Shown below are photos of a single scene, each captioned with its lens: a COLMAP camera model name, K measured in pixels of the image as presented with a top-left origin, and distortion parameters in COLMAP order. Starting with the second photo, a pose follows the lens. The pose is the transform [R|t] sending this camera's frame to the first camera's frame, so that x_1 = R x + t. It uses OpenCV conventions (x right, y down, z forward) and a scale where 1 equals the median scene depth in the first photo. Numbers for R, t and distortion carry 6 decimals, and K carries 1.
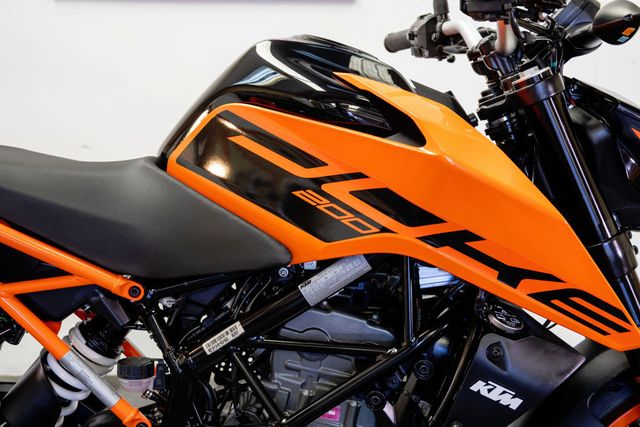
lens RADIAL K [[936.3, 0, 320.0], [0, 936.3, 213.5], [0, 0, 1]] dist [0.017493, 0.075682]
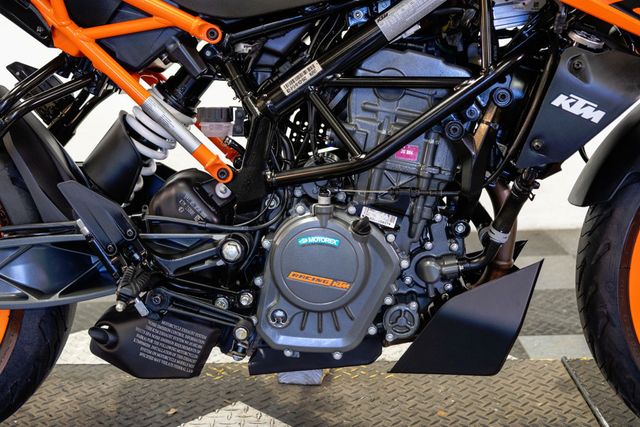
lens RADIAL K [[936.3, 0, 320.0], [0, 936.3, 213.5], [0, 0, 1]] dist [0.017493, 0.075682]
pose [[0.999222, -0.024048, -0.031245, -0.054980], [0.025683, 0.998264, 0.053006, 0.226234], [0.029916, -0.053767, 0.998105, -0.015585]]
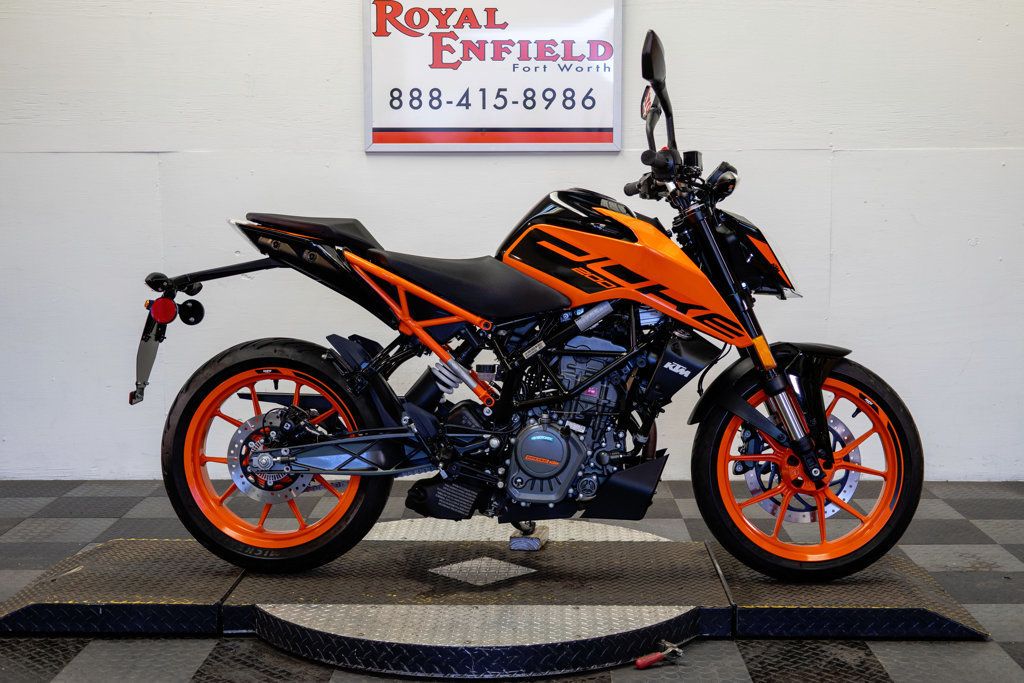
lens RADIAL K [[1498.1, 0, 512.0], [0, 1498.1, 341.5], [0, 0, 1]] dist [0.017493, 0.075682]
pose [[0.999443, -0.008106, -0.032358, -0.050879], [0.005809, 0.997498, -0.070455, 0.326550], [0.032849, 0.070228, 0.996990, -1.974317]]
